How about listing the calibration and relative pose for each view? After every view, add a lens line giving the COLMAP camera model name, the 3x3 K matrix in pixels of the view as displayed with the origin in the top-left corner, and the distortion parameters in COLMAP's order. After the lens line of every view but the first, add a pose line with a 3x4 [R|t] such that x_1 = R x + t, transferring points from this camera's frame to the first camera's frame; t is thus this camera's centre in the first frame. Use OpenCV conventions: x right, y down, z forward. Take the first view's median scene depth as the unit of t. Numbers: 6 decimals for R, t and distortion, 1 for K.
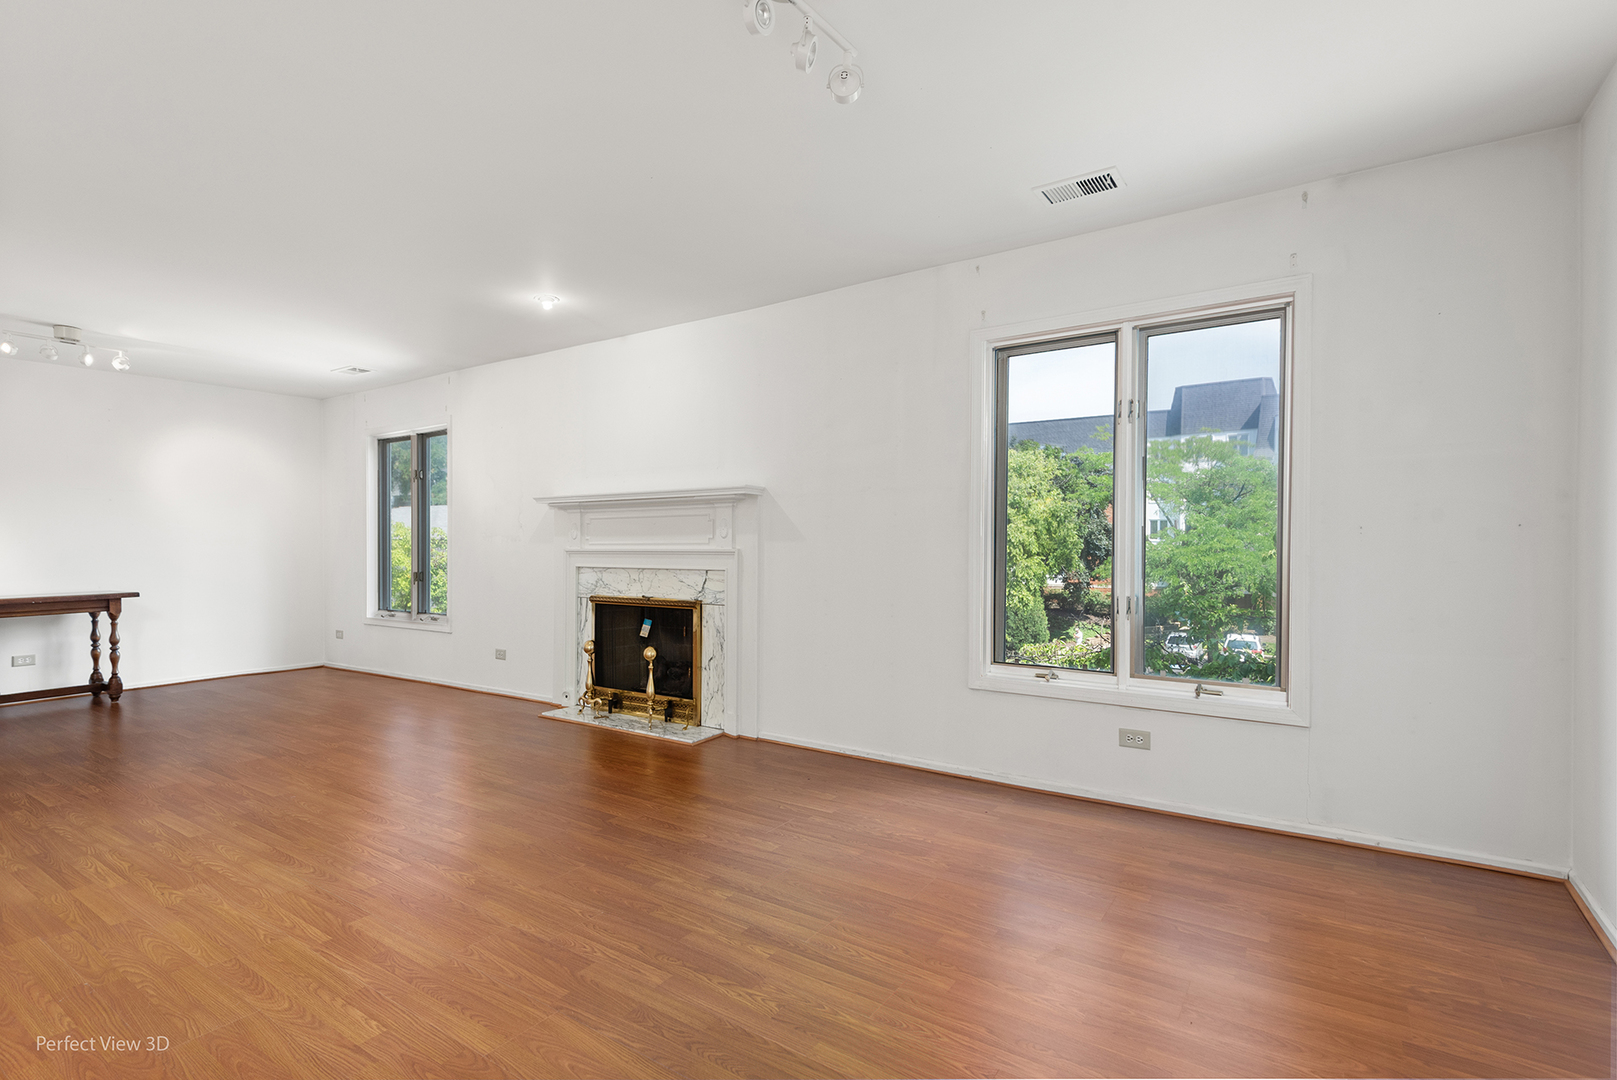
lens RADIAL K [[831.0, 0, 805.9], [0, 831.0, 544.6], [0, 0, 1]] dist [0.034025, 0.000094]
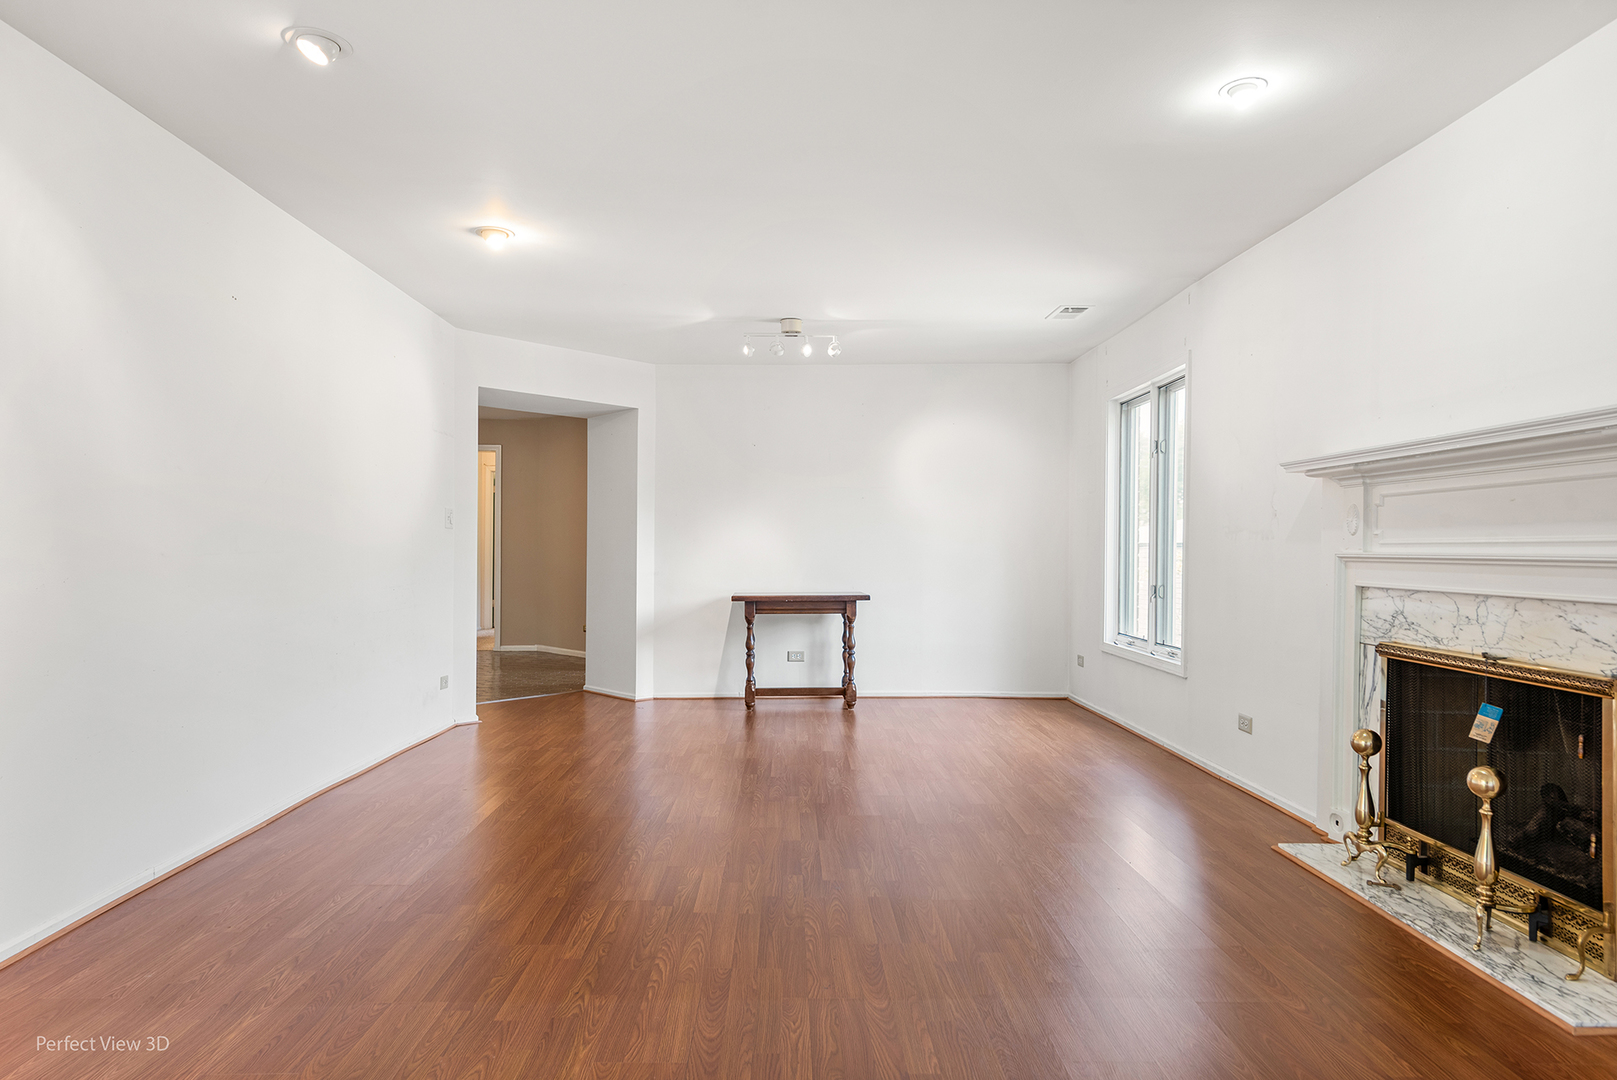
lens RADIAL K [[973.9, 0, 754.4], [0, 973.9, 552.0], [0, 0, 1]] dist [0.027183, -0.009584]
pose [[0.562692, 0.008483, -0.826623, 0.032031], [-0.006565, 0.999962, 0.005793, 0.003576], [0.826641, 0.002168, 0.562726, 0.336755]]
